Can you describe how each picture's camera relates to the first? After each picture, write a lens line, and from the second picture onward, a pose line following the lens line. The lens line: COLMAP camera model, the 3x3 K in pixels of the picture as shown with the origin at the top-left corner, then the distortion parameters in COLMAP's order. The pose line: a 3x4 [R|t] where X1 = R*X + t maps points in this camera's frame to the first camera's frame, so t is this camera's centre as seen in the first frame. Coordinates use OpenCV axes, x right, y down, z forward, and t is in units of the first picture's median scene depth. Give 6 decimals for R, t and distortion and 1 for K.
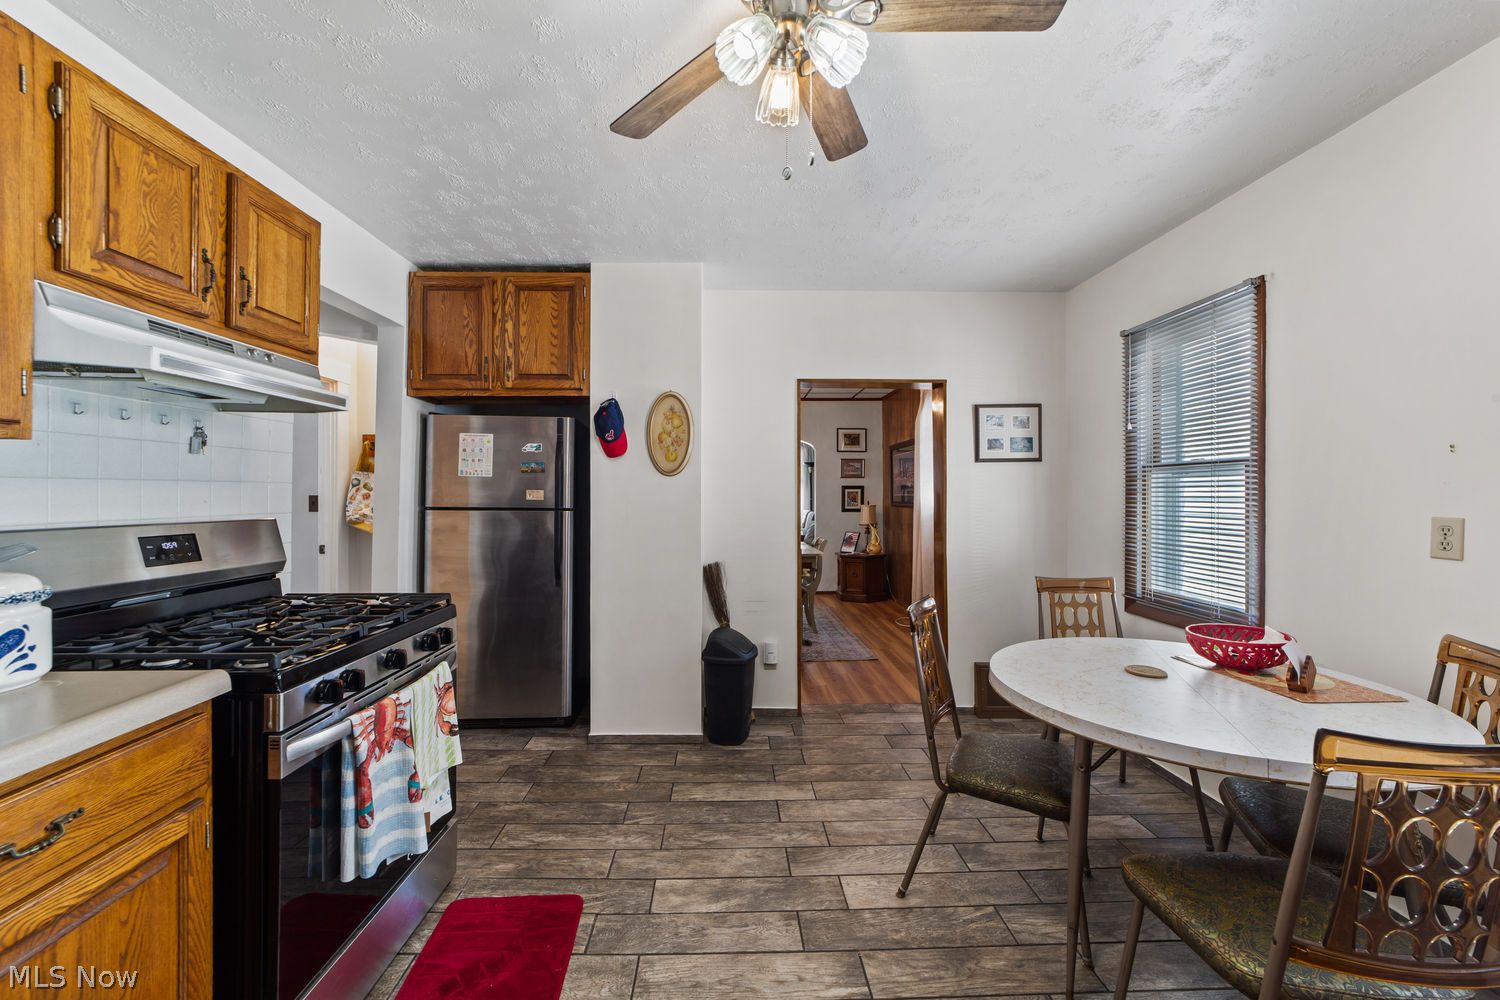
lens RADIAL K [[579.0, 0, 745.8], [0, 579.0, 494.0], [0, 0, 1]] dist [-0.011199, 0.001674]
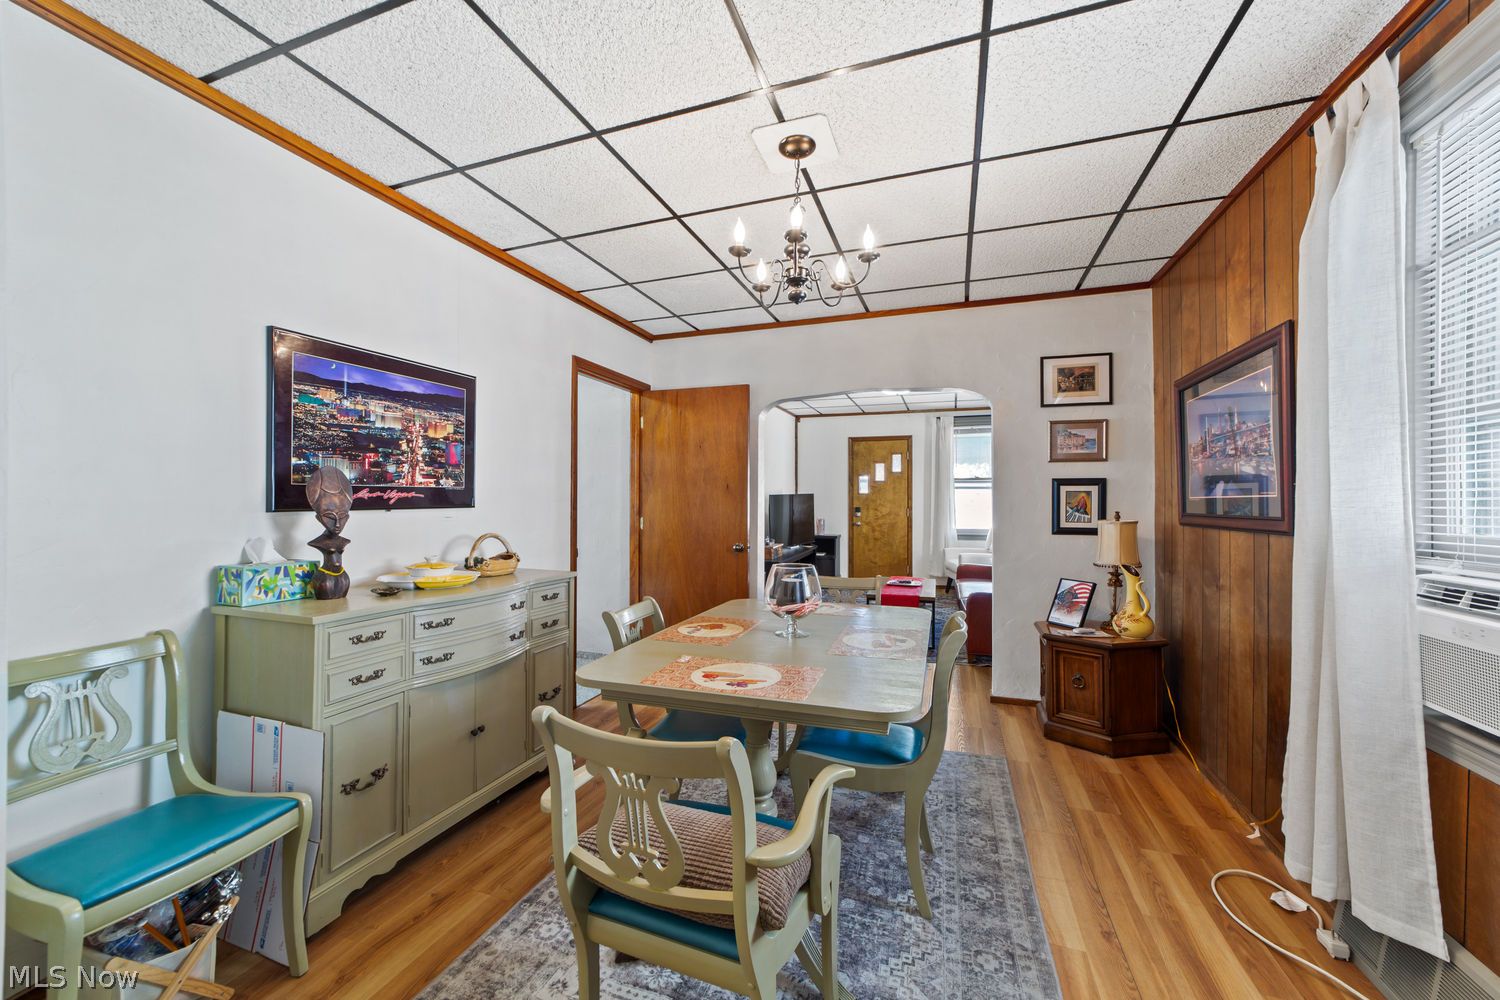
lens RADIAL K [[579.0, 0, 737.8], [0, 579.0, 499.2], [0, 0, 1]] dist [-0.011199, 0.001674]
pose [[0.927438, -0.002346, -0.373969, 0.107172], [0.002031, 0.999997, -0.001238, 0.002396], [0.373971, 0.000389, 0.927440, 0.482108]]
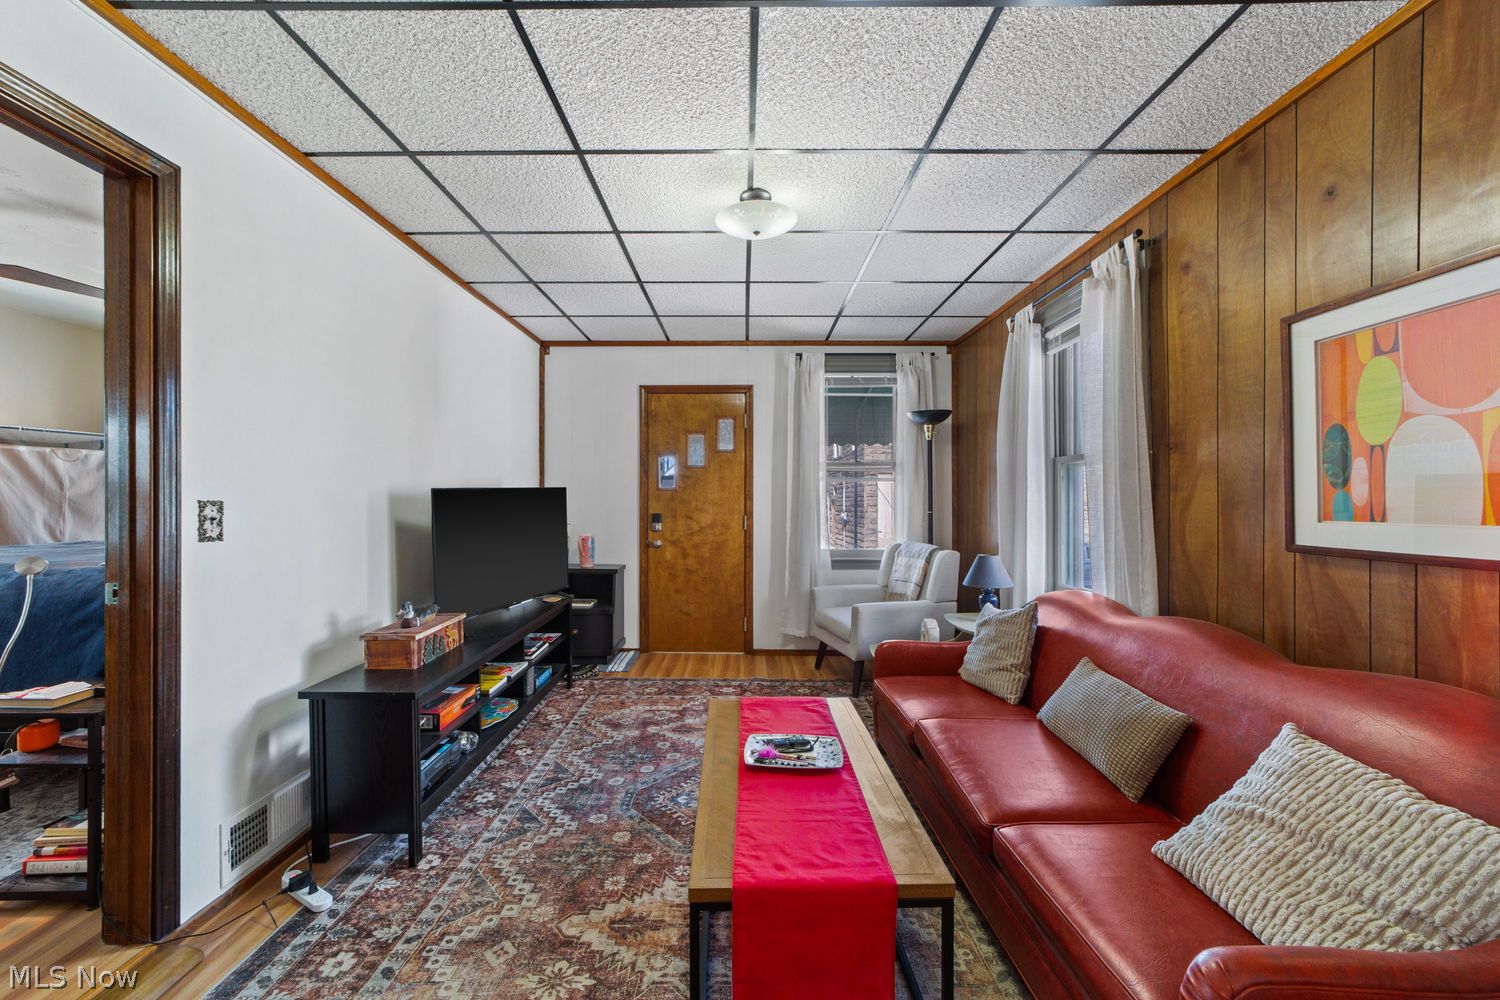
lens RADIAL K [[579.0, 0, 749.1], [0, 579.0, 501.6], [0, 0, 1]] dist [-0.011199, 0.001674]
pose [[0.999739, 0.002957, -0.022640, 0.003528], [-0.002894, 0.999992, 0.002818, 0.002417], [0.022648, -0.002751, 0.999740, 1.062382]]
